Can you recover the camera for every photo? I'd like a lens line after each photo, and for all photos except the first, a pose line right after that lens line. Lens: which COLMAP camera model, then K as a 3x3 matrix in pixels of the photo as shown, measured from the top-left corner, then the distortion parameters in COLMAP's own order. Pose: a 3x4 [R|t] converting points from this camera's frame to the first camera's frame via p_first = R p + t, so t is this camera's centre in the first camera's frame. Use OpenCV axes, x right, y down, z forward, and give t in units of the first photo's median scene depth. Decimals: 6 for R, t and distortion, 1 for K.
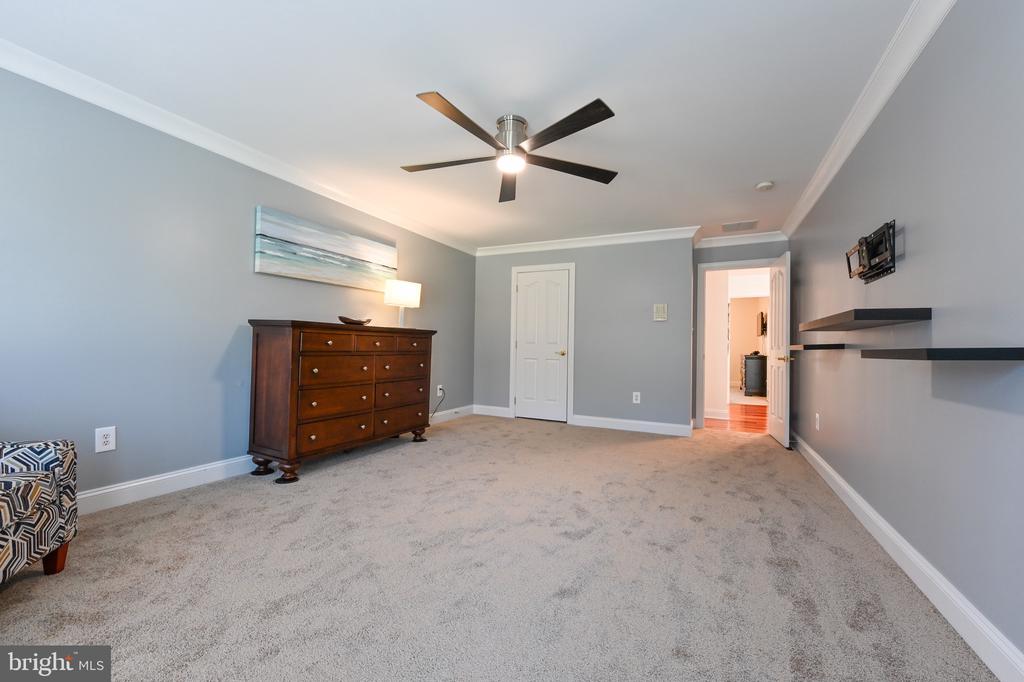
lens RADIAL K [[410.8, 0, 508.5], [0, 410.8, 347.4], [0, 0, 1]] dist [-0.000032, -0.000309]
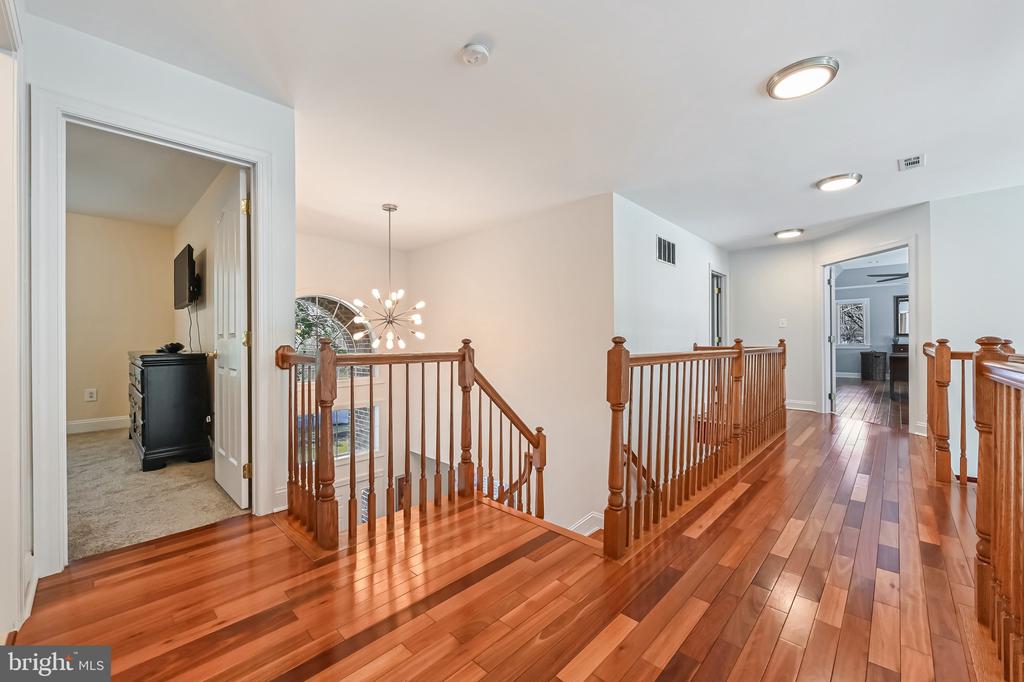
lens RADIAL K [[410.8, 0, 508.5], [0, 410.8, 347.4], [0, 0, 1]] dist [-0.000032, -0.000309]
pose [[0.307224, -0.018702, 0.951453, 0.362095], [0.012639, 0.999799, 0.015571, 0.011590], [-0.951553, 0.007241, 0.307399, 0.632866]]
